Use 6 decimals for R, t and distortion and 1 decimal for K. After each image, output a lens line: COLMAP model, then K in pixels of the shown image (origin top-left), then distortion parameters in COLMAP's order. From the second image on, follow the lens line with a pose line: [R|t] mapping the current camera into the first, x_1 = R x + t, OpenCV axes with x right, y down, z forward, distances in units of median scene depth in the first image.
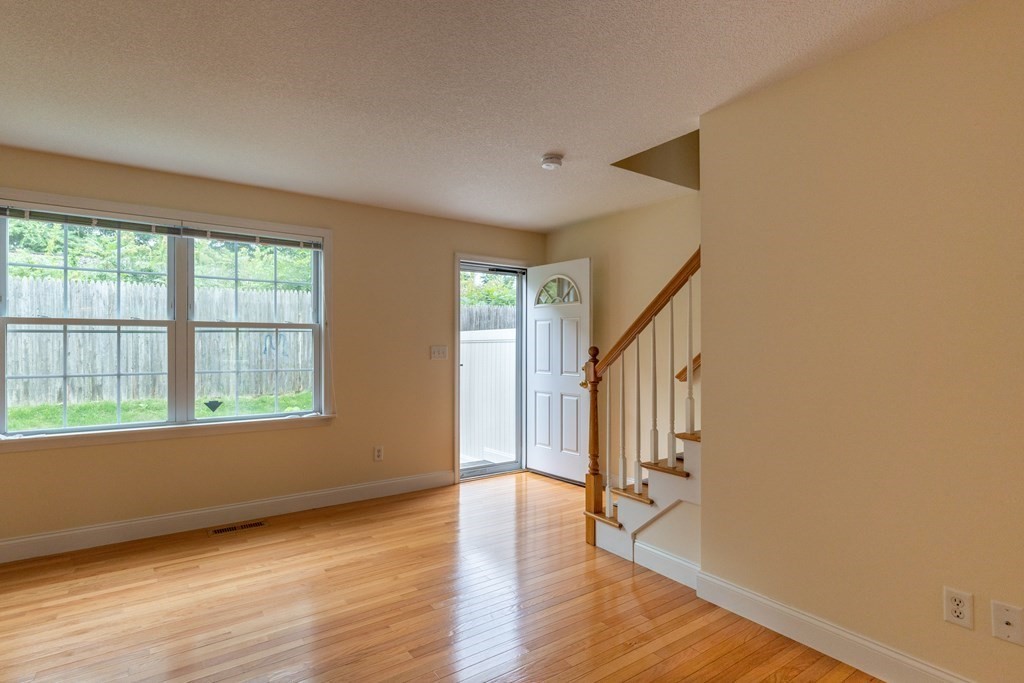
lens RADIAL K [[511.8, 0, 517.9], [0, 511.8, 346.9], [0, 0, 1]] dist [0.003768, -0.000853]
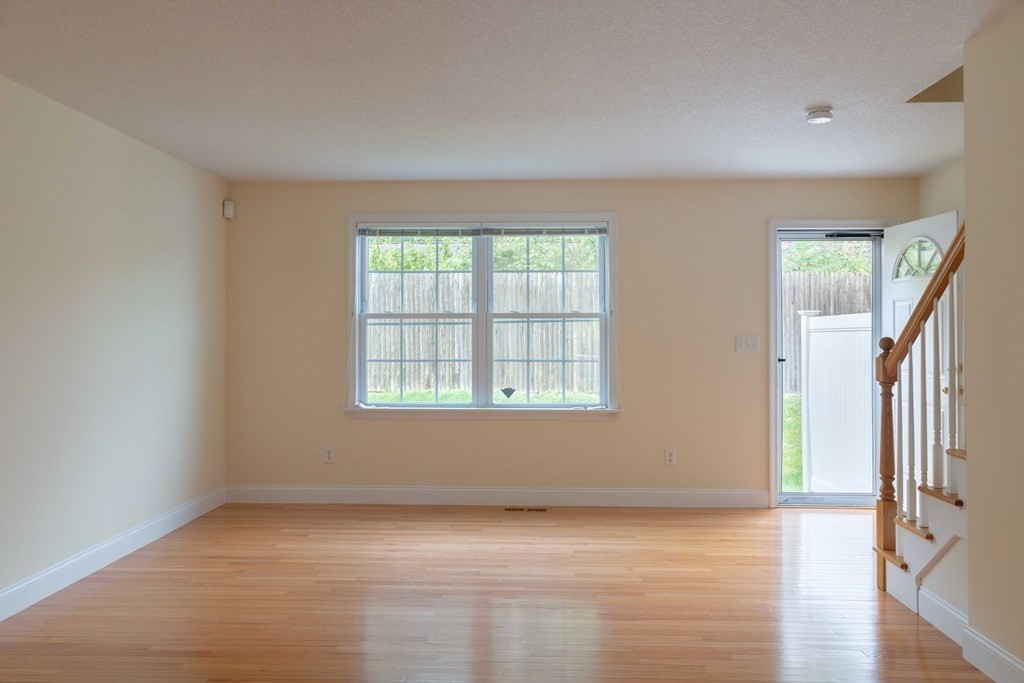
lens RADIAL K [[684.0, 0, 519.8], [0, 684.0, 334.3], [0, 0, 1]] dist [0.000975, -0.005187]
pose [[0.818751, -0.000884, -0.574148, 0.252156], [-0.001111, 0.999995, -0.003124, -0.000904], [0.574147, 0.003196, 0.818746, -0.153909]]
